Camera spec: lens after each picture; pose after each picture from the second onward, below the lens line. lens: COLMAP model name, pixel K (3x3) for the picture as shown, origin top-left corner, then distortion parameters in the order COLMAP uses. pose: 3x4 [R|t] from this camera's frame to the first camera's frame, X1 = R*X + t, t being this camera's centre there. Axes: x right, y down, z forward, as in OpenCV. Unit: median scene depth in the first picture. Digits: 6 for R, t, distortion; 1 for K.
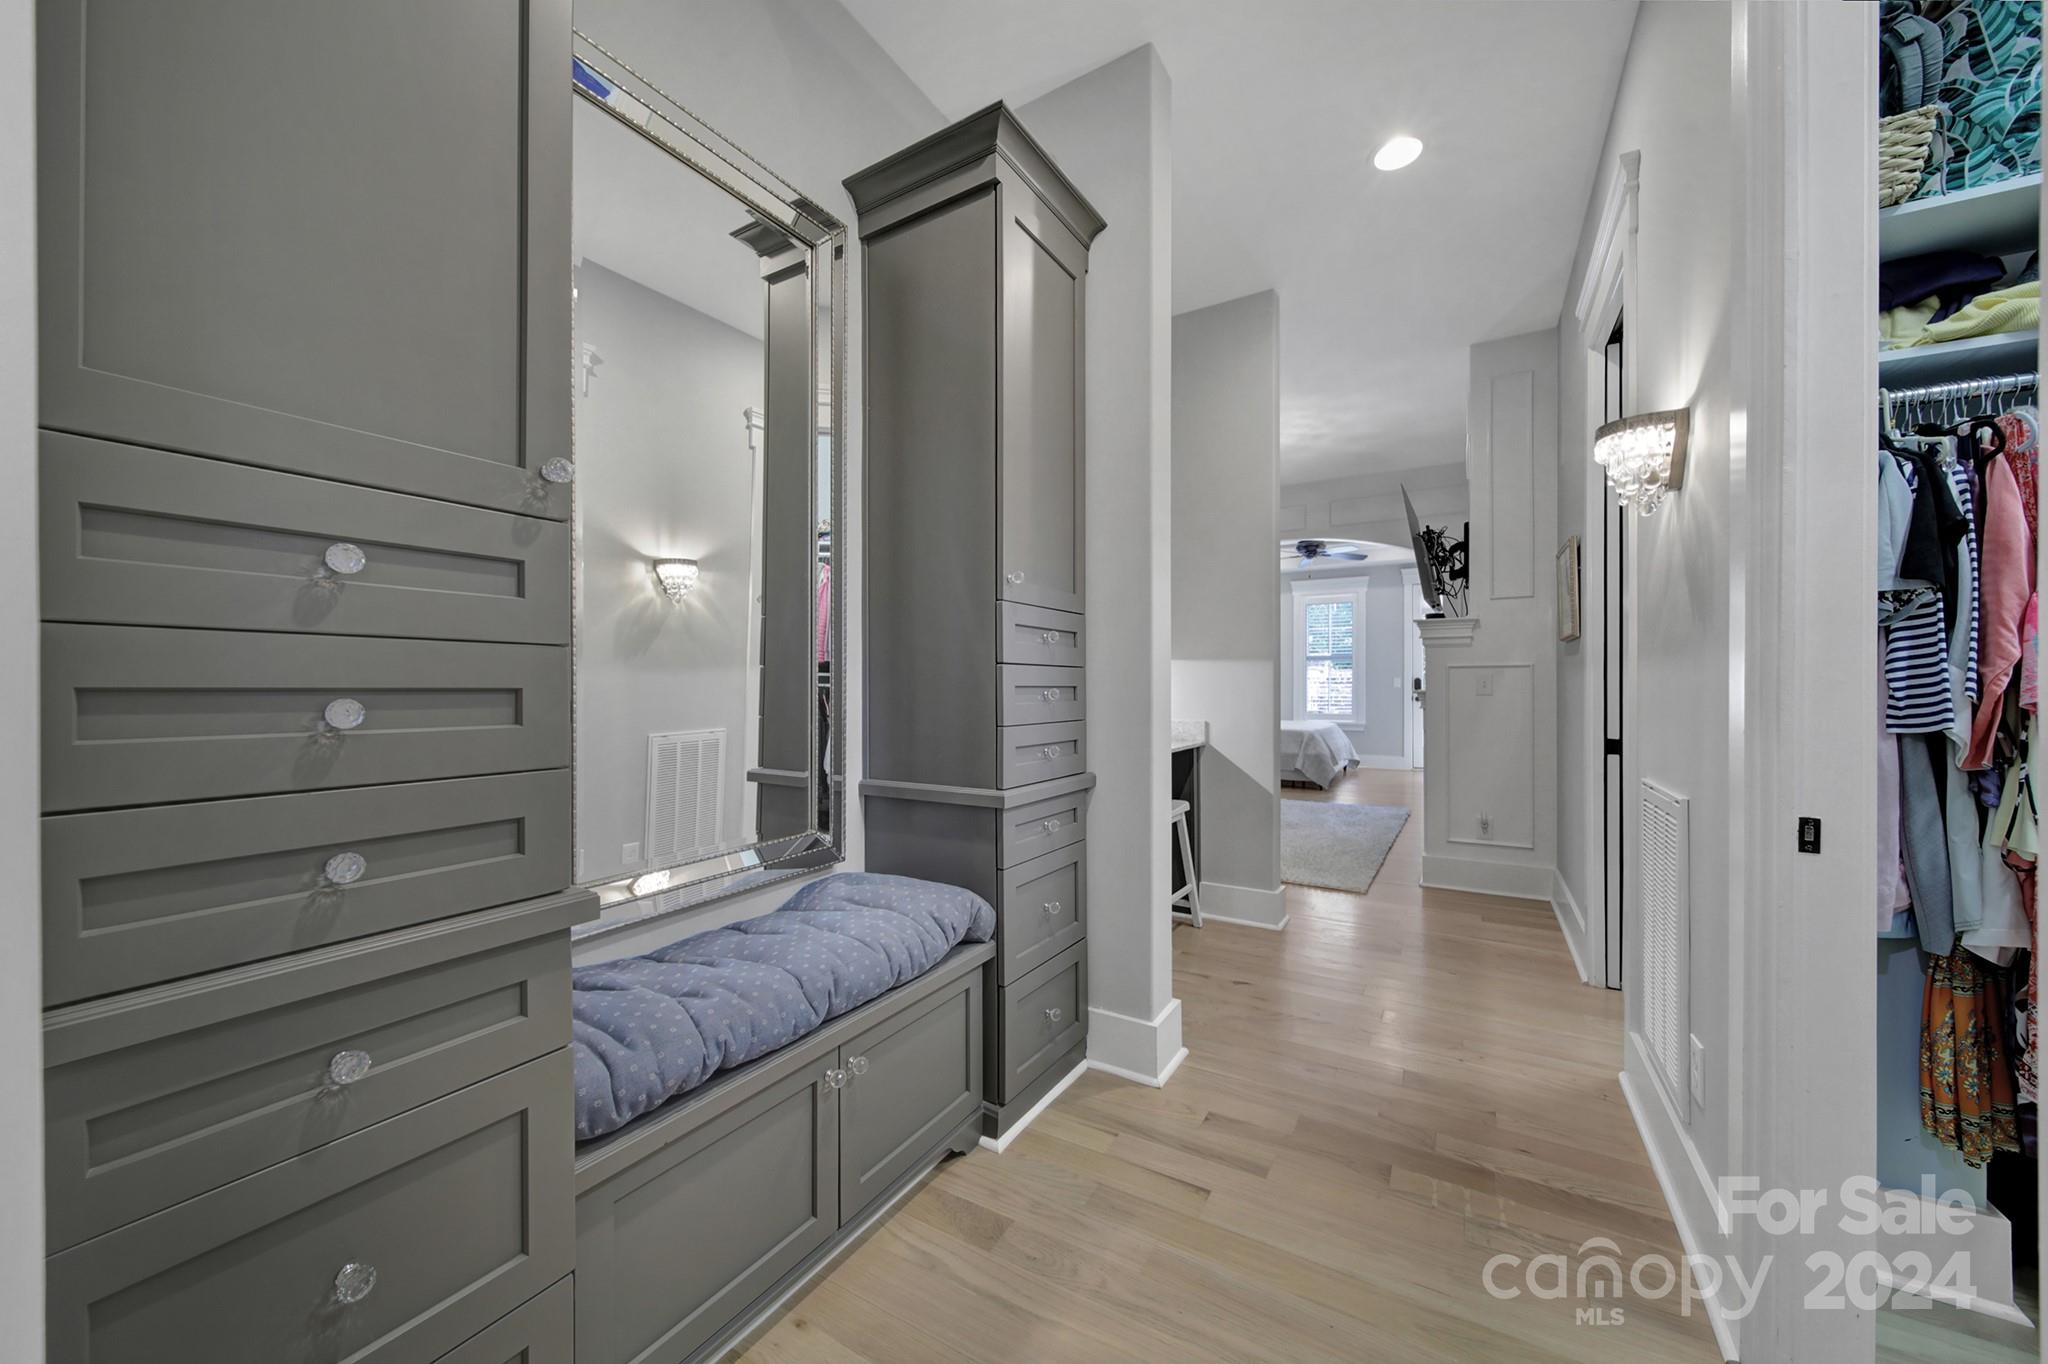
lens RADIAL K [[722.5, 0, 1030.9], [0, 722.5, 682.3], [0, 0, 1]] dist [-0.000383, -0.000591]
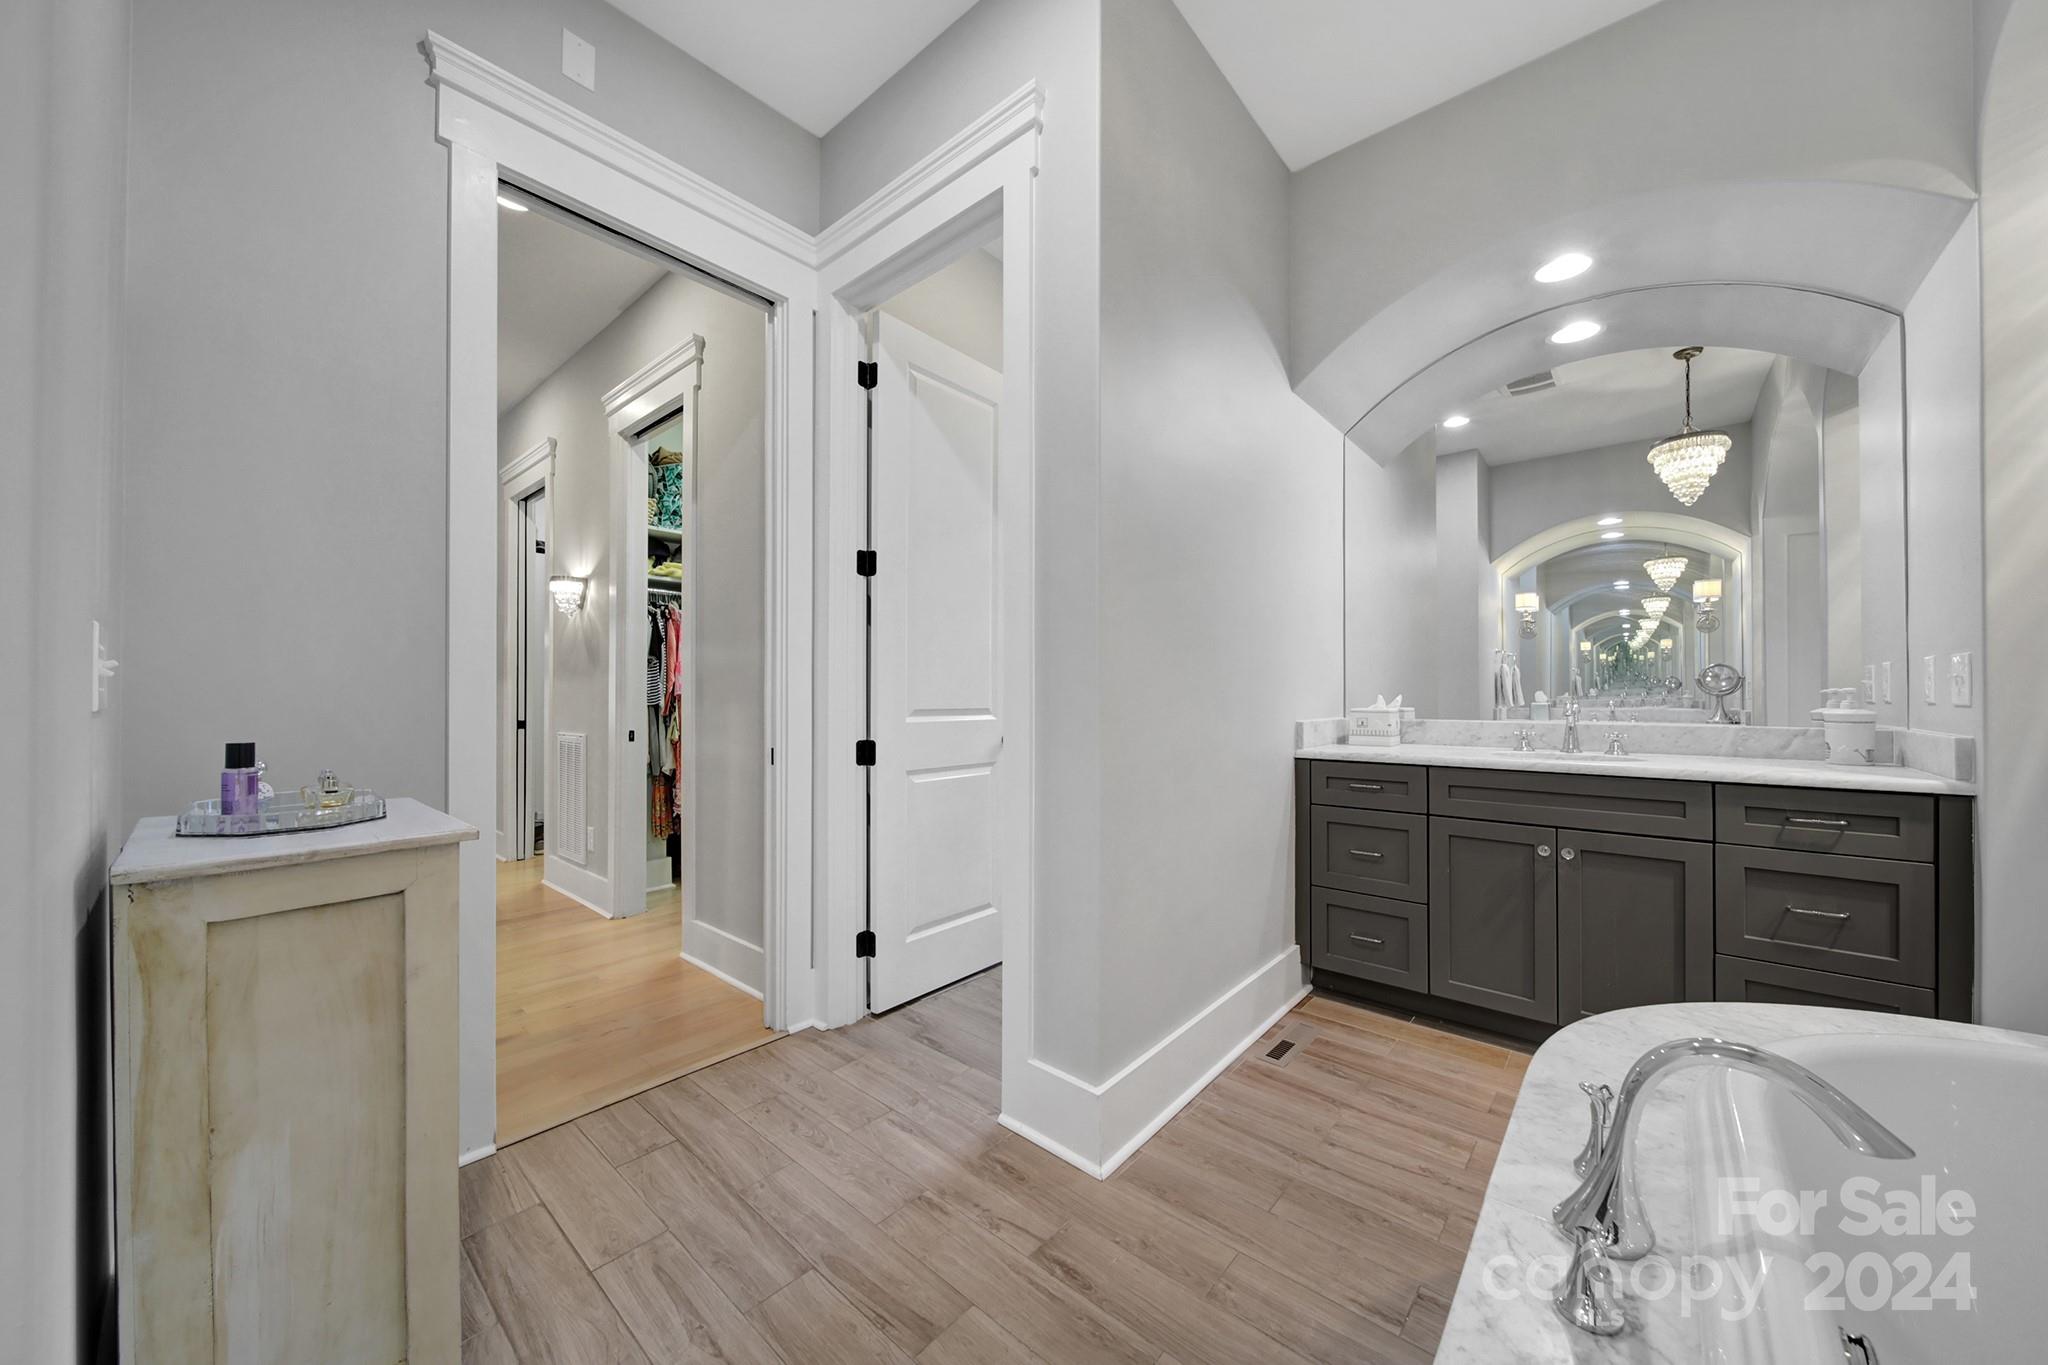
lens RADIAL K [[722.5, 0, 1026.1], [0, 722.5, 686.7], [0, 0, 1]] dist [-0.000383, -0.000591]
pose [[0.159030, 0.005237, 0.987260, -1.575415], [0.001772, 0.999983, -0.005590, 0.014025], [-0.987272, 0.002638, 0.159018, -1.076064]]
